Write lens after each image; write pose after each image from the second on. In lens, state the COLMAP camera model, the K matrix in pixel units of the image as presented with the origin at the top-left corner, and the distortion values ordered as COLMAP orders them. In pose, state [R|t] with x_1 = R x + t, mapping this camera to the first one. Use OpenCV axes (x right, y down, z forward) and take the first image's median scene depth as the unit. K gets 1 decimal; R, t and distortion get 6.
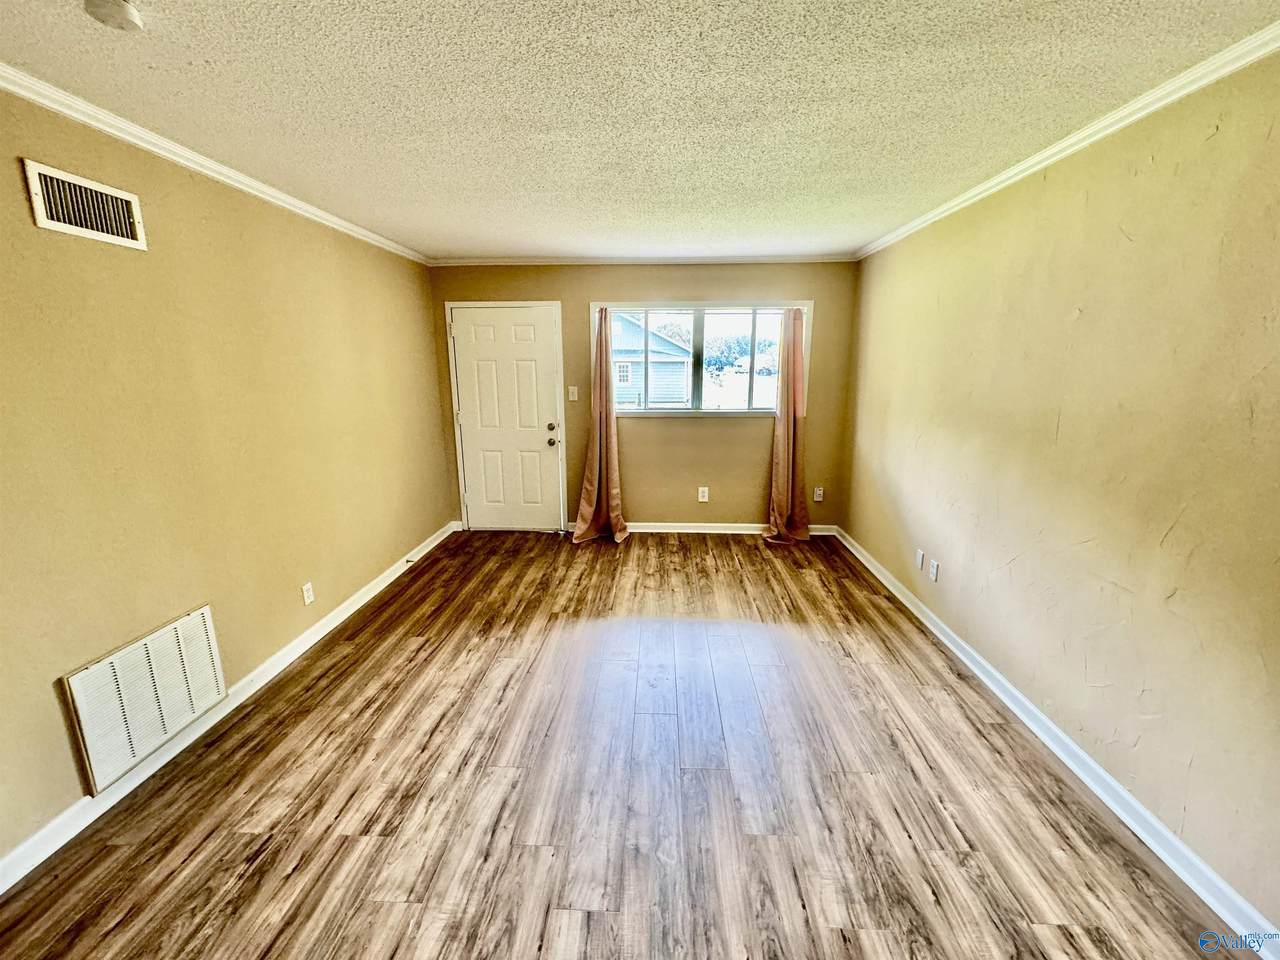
lens RADIAL K [[513.2, 0, 643.6], [0, 513.2, 476.3], [0, 0, 1]] dist [-0.002637, -0.000418]
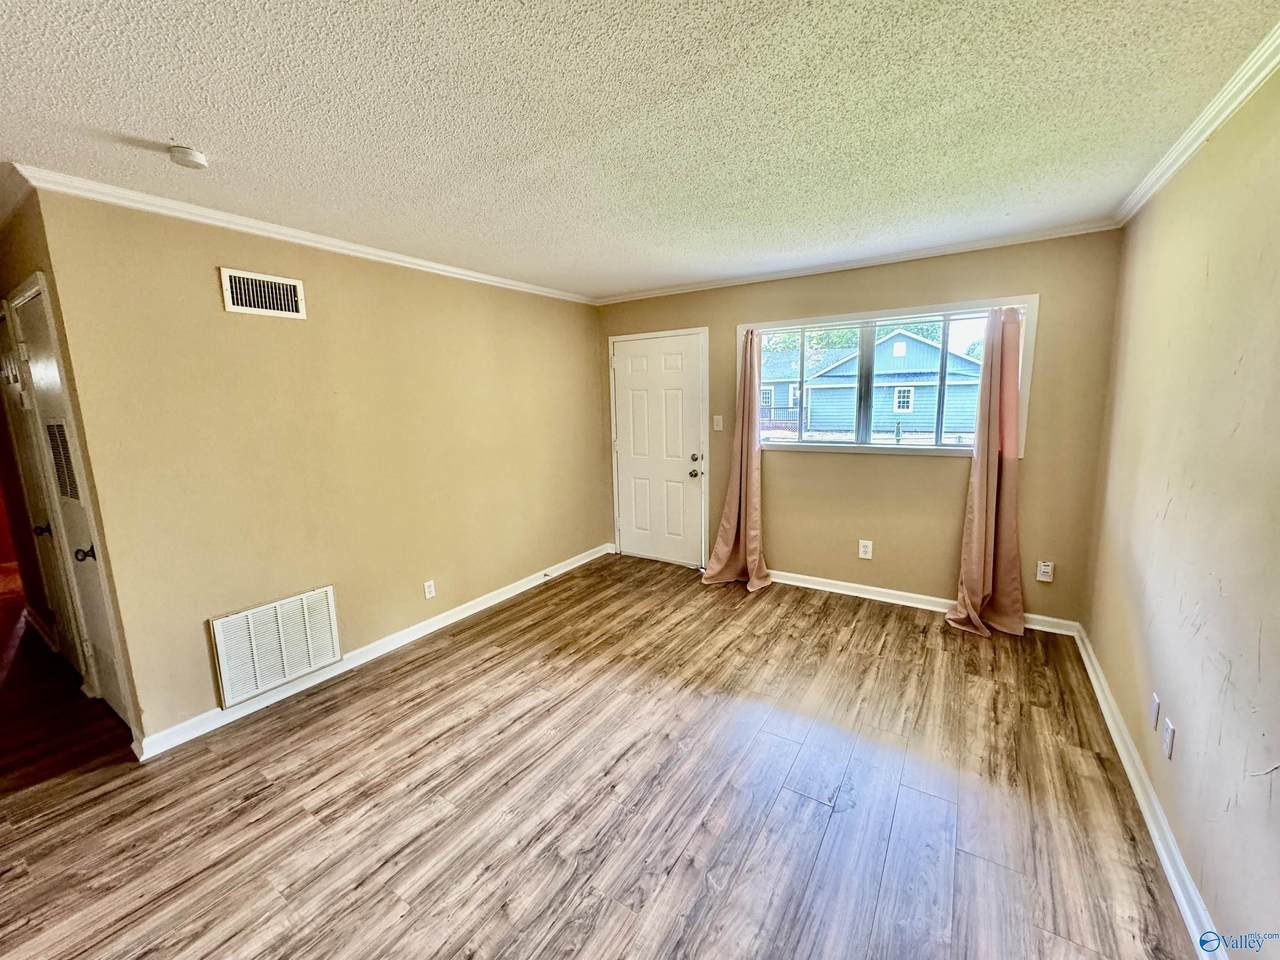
lens RADIAL K [[513.2, 0, 641.4], [0, 513.2, 475.3], [0, 0, 1]] dist [-0.002637, -0.000418]
pose [[0.856564, 0.058521, -0.512711, 0.321534], [-0.086393, 0.995789, -0.030675, -0.036307], [0.508757, 0.070570, 0.858013, 0.186407]]
